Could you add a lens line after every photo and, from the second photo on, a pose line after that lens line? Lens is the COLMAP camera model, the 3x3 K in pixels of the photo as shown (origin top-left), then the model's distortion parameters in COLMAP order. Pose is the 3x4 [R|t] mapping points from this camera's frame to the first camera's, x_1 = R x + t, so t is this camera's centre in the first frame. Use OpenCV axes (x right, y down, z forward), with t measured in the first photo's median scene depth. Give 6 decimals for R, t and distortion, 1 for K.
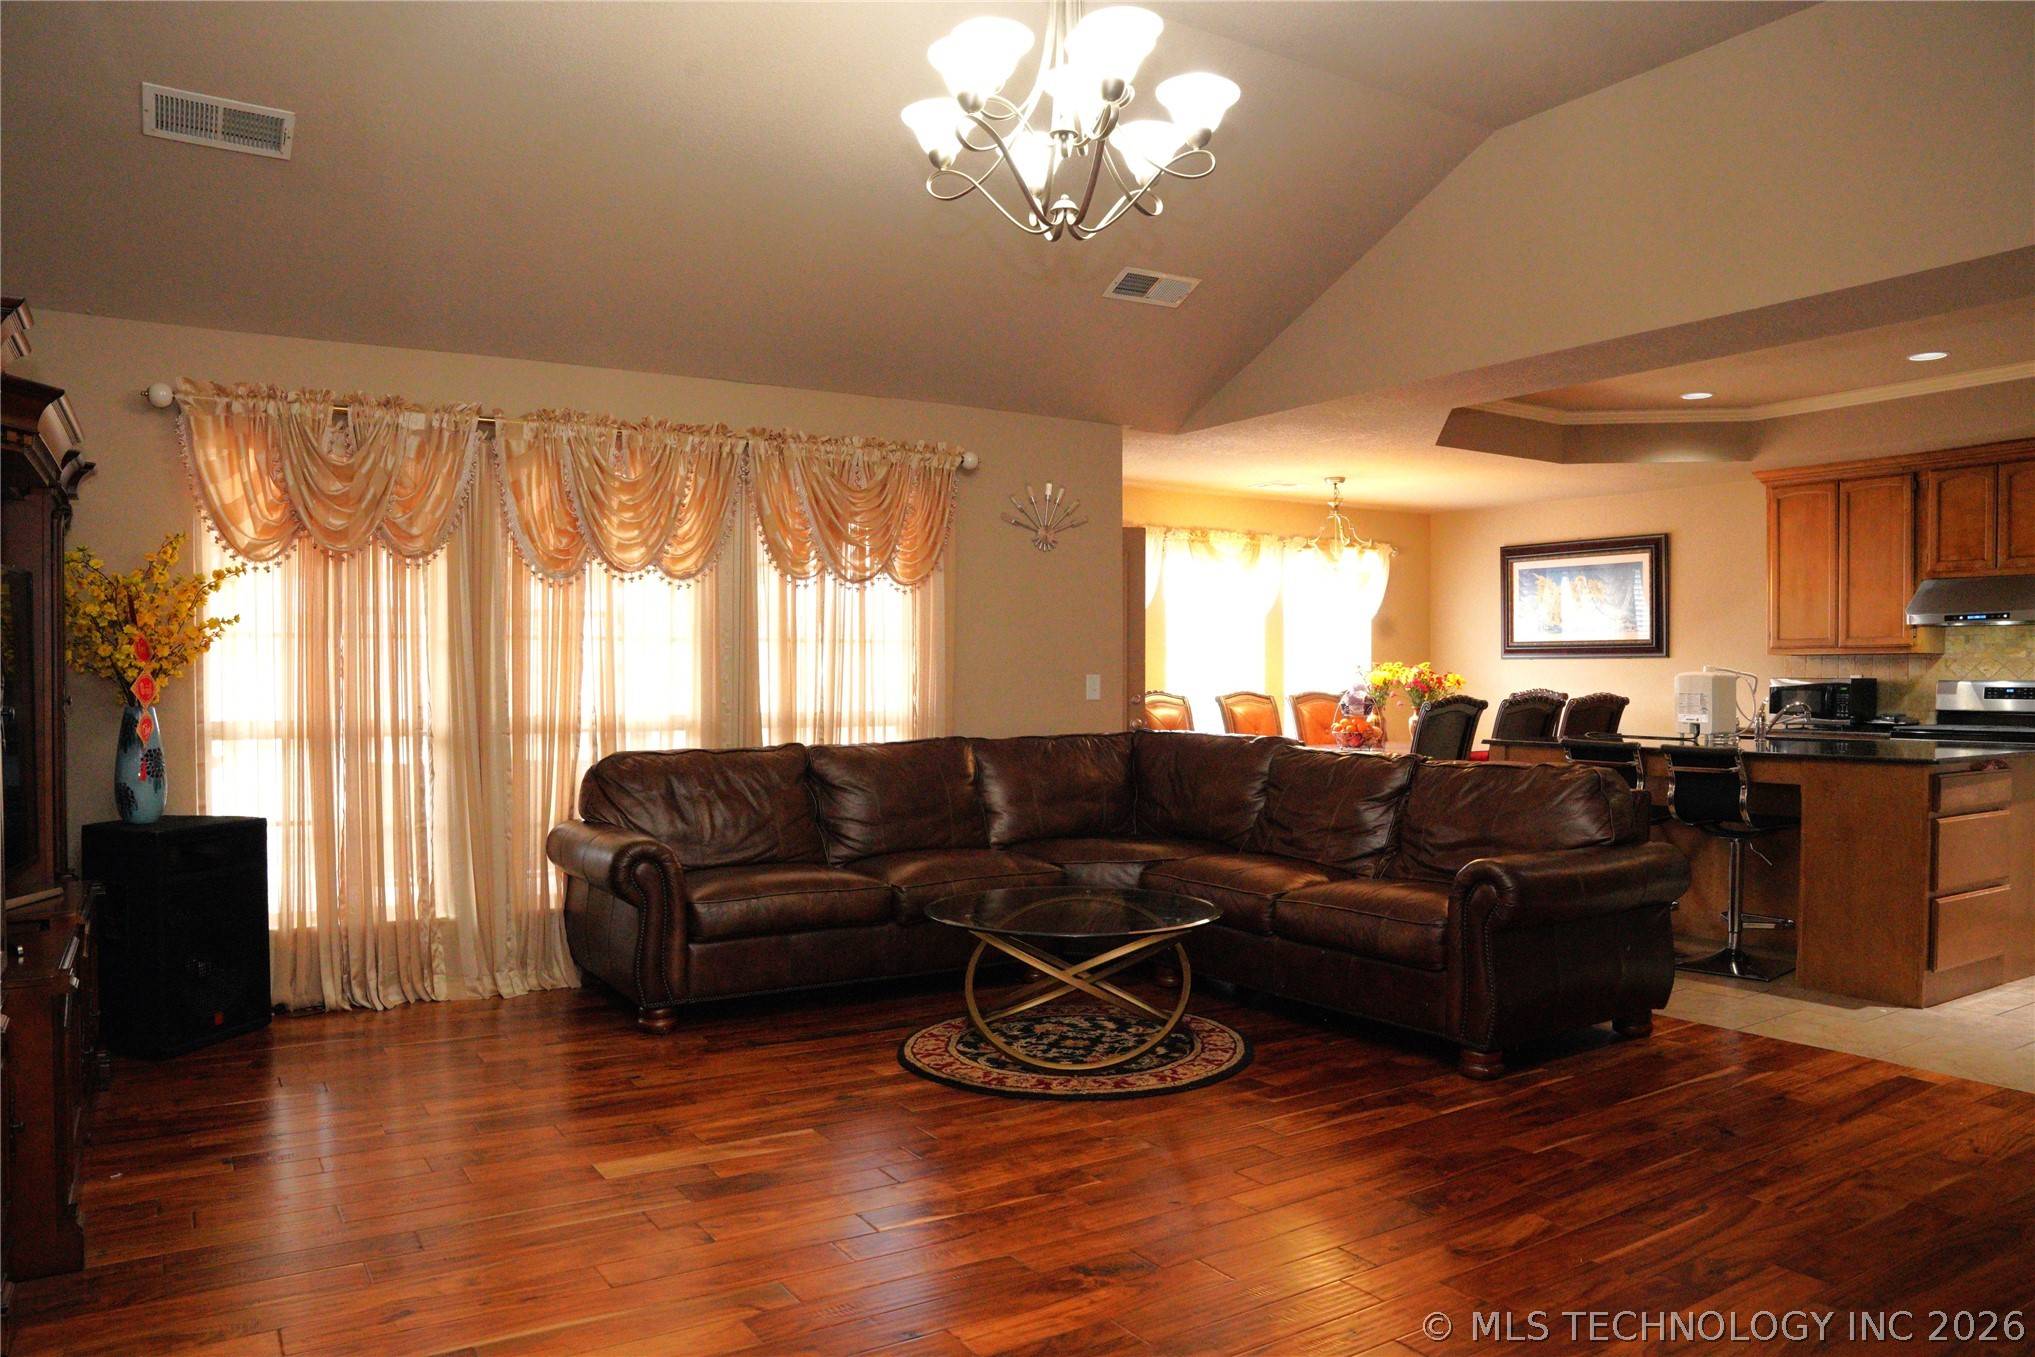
lens RADIAL K [[1386.1, 0, 1020.0], [0, 1386.1, 710.9], [0, 0, 1]] dist [-0.175524, 0.122113]
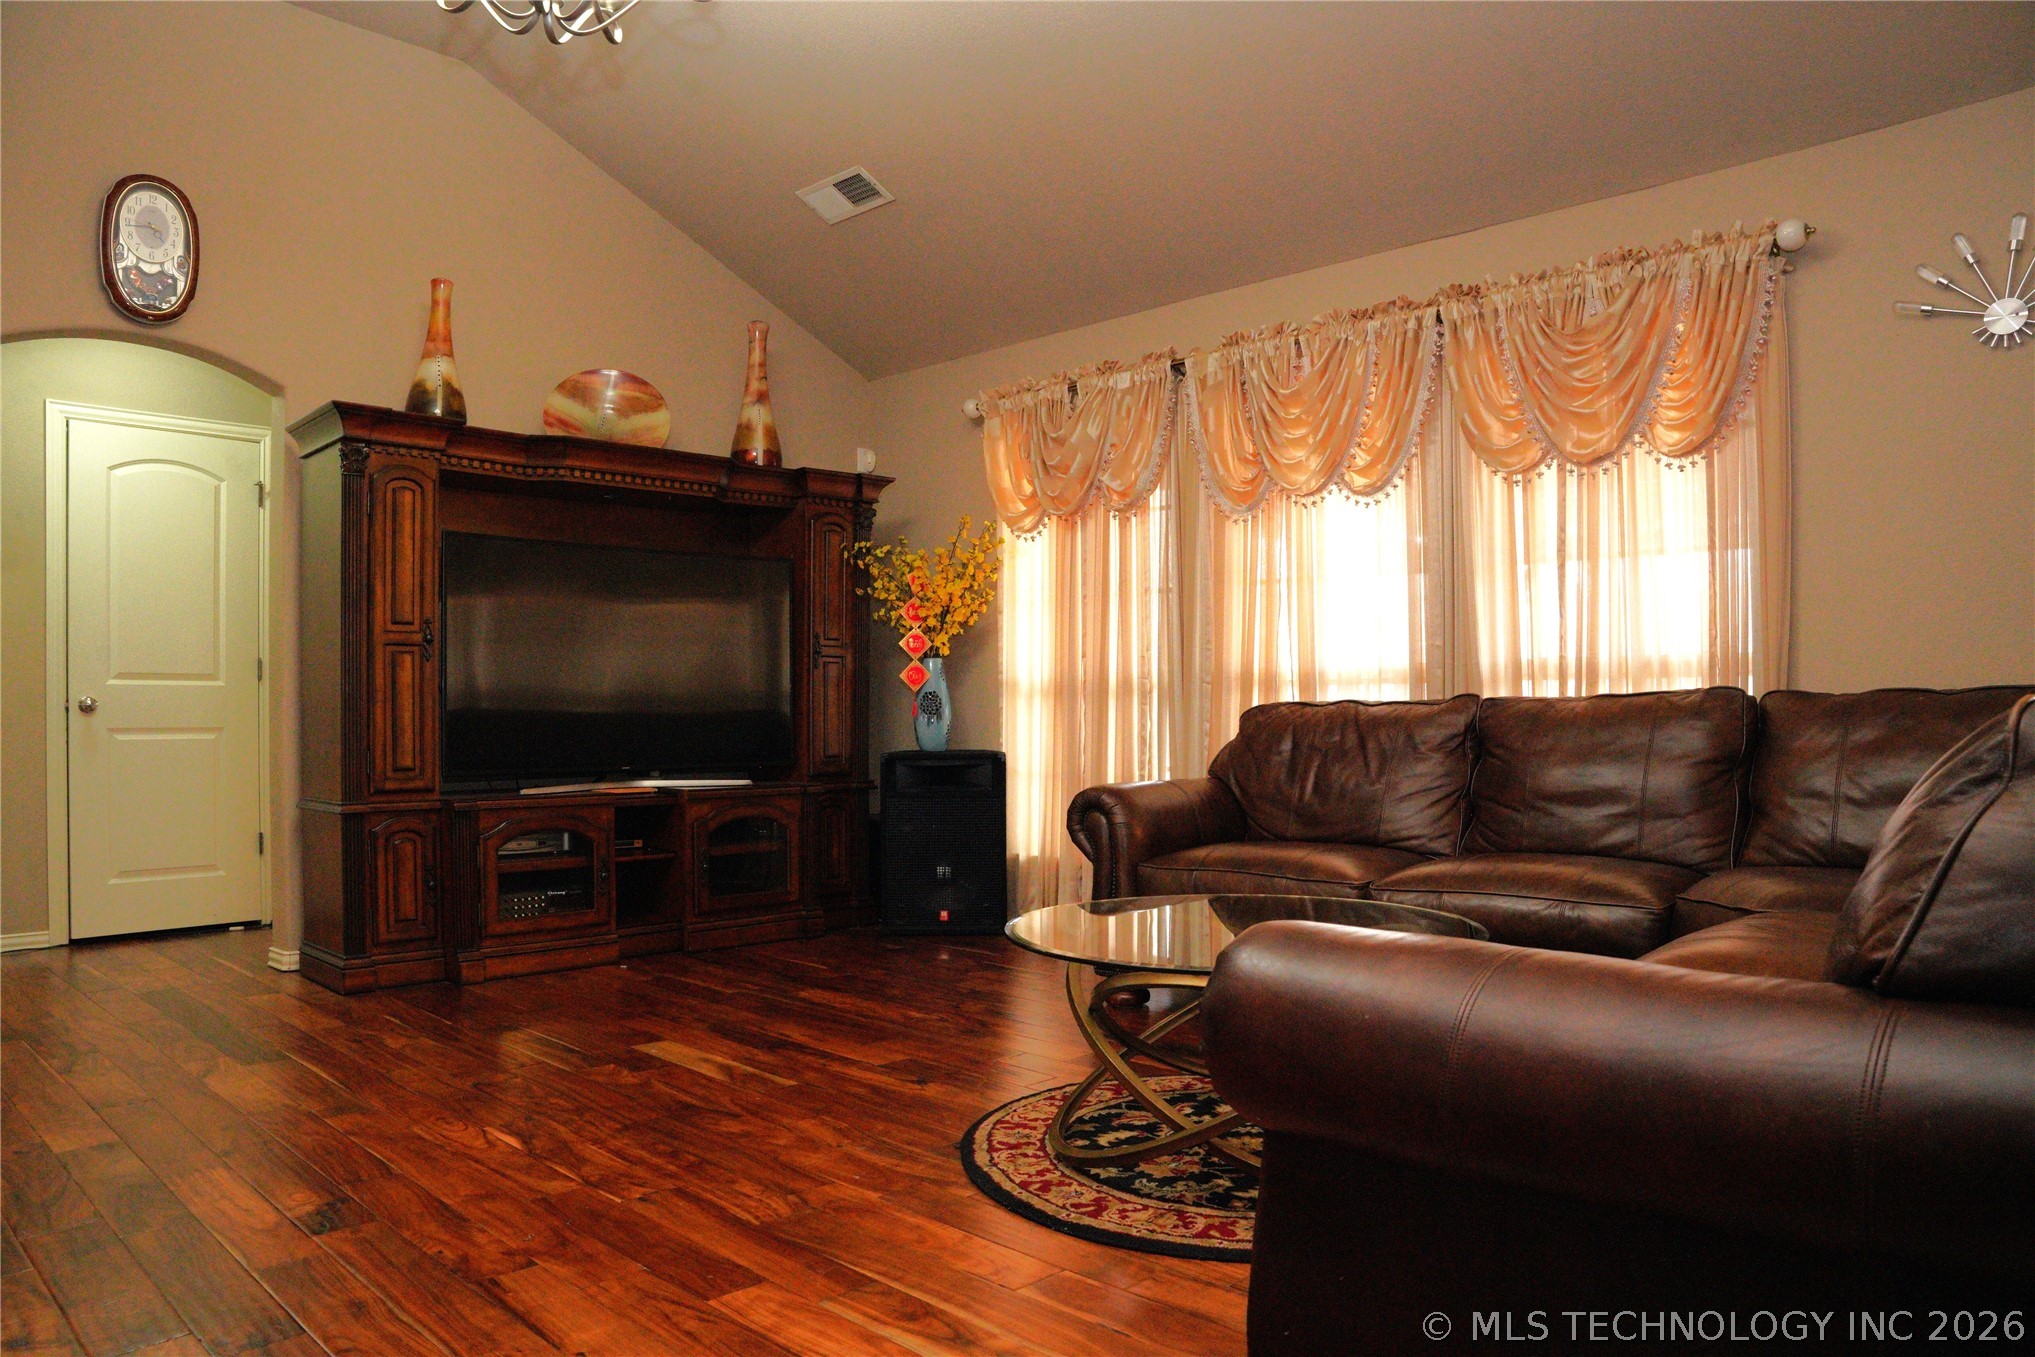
lens RADIAL K [[1386.1, 0, 1020.0], [0, 1386.1, 710.9], [0, 0, 1]] dist [-0.175524, 0.122113]
pose [[0.226191, -0.001765, -0.974081, 0.397404], [-0.017738, 0.999825, -0.005930, 0.032682], [0.973921, 0.018619, 0.226121, 0.486924]]
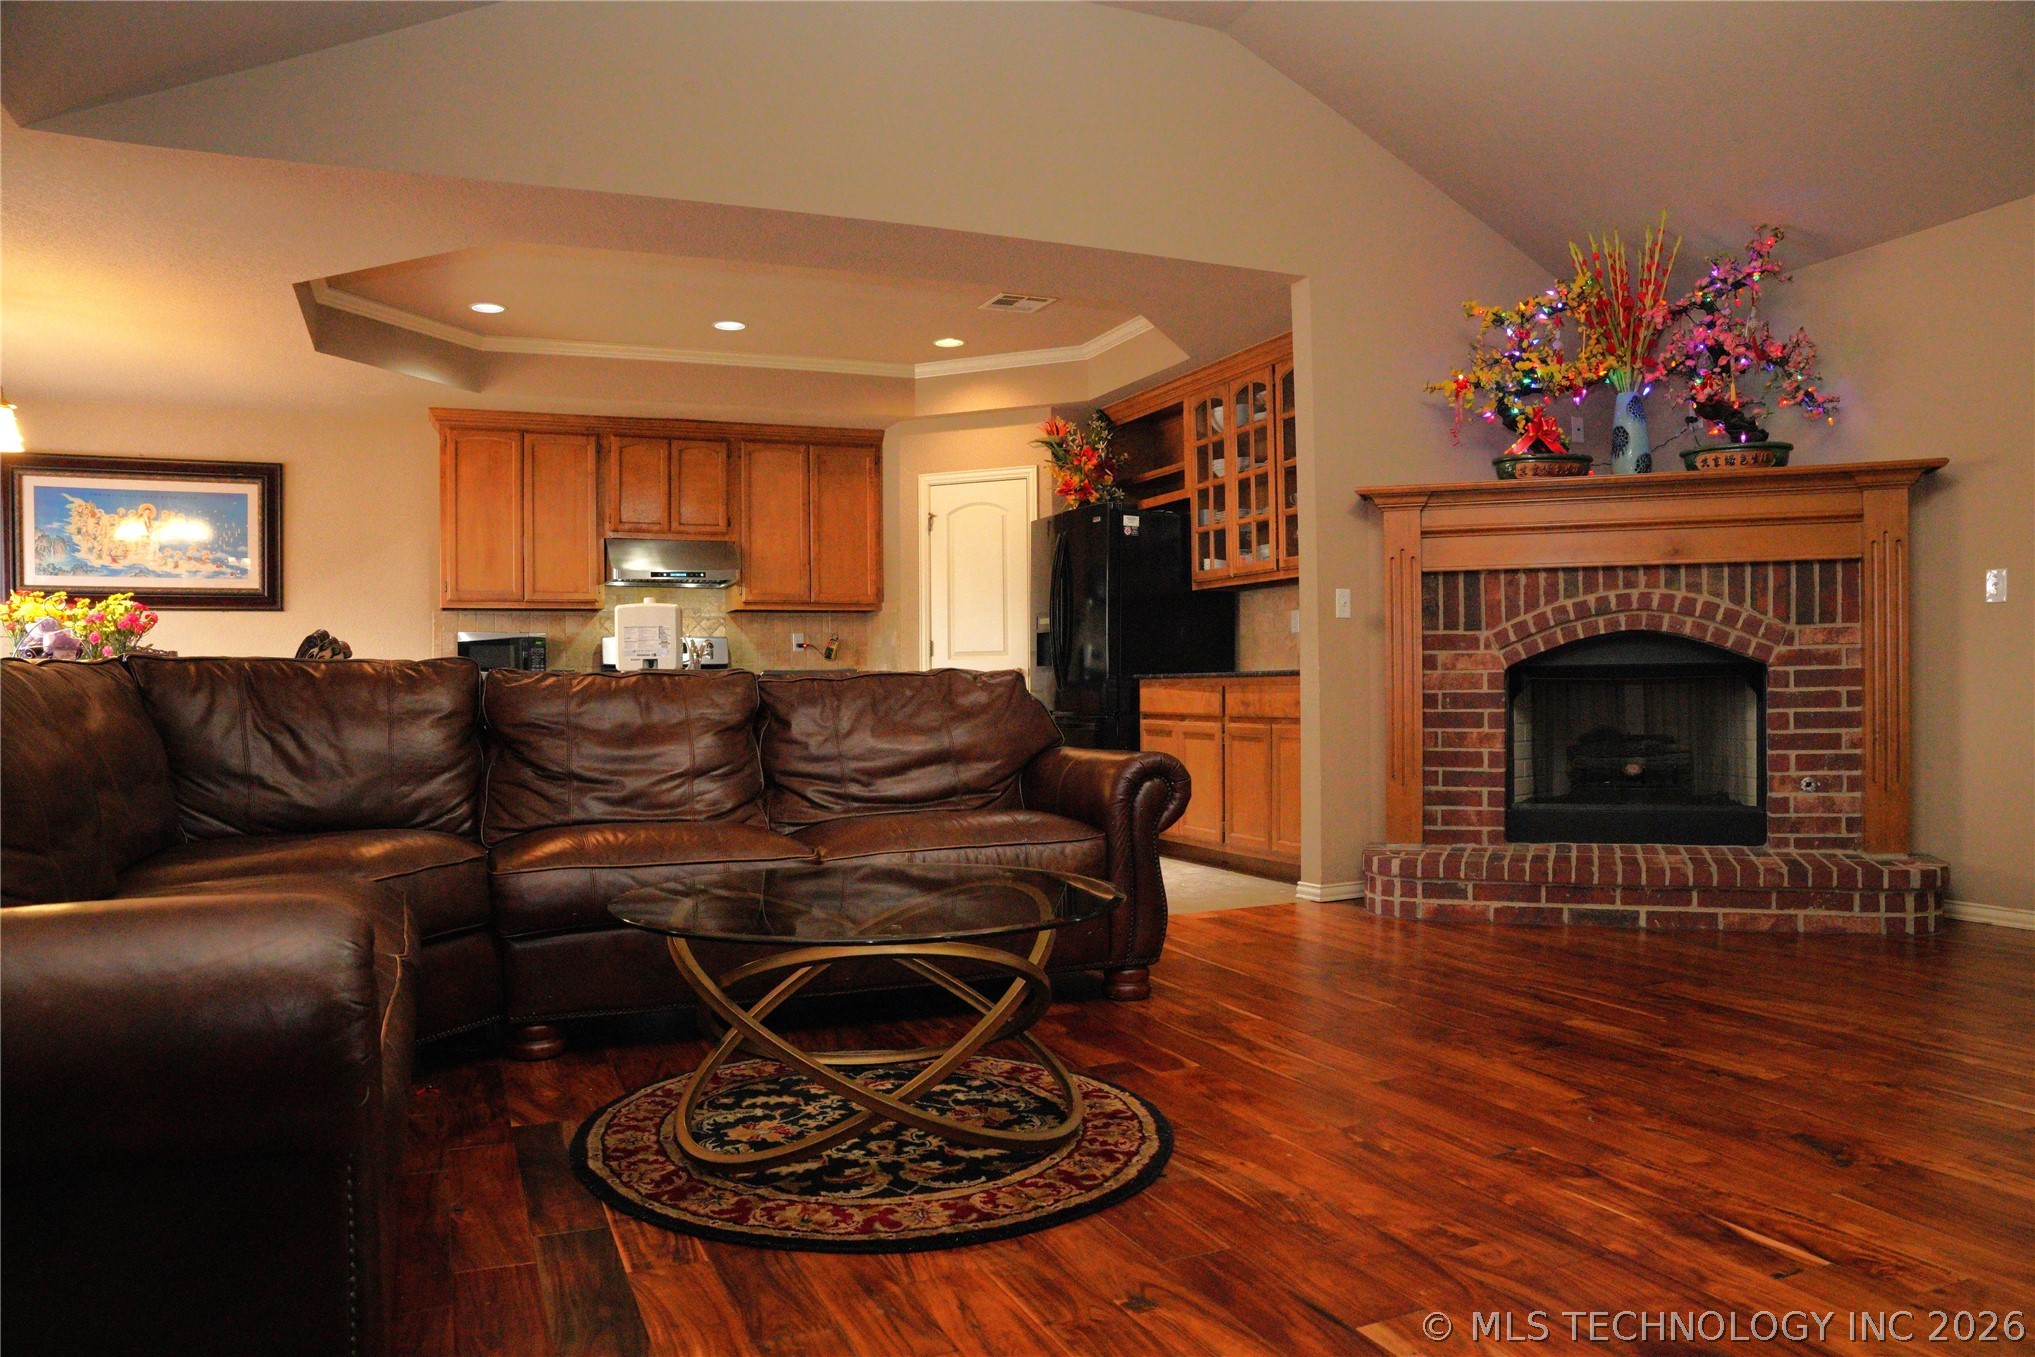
lens RADIAL K [[1373.1, 0, 1009.6], [0, 1373.1, 708.7], [0, 0, 1]] dist [-0.175336, 0.119812]
pose [[0.160185, -0.013242, 0.986998, -0.334695], [0.033525, 0.999406, 0.007967, 0.039252], [-0.986518, 0.031813, 0.160533, 0.542501]]
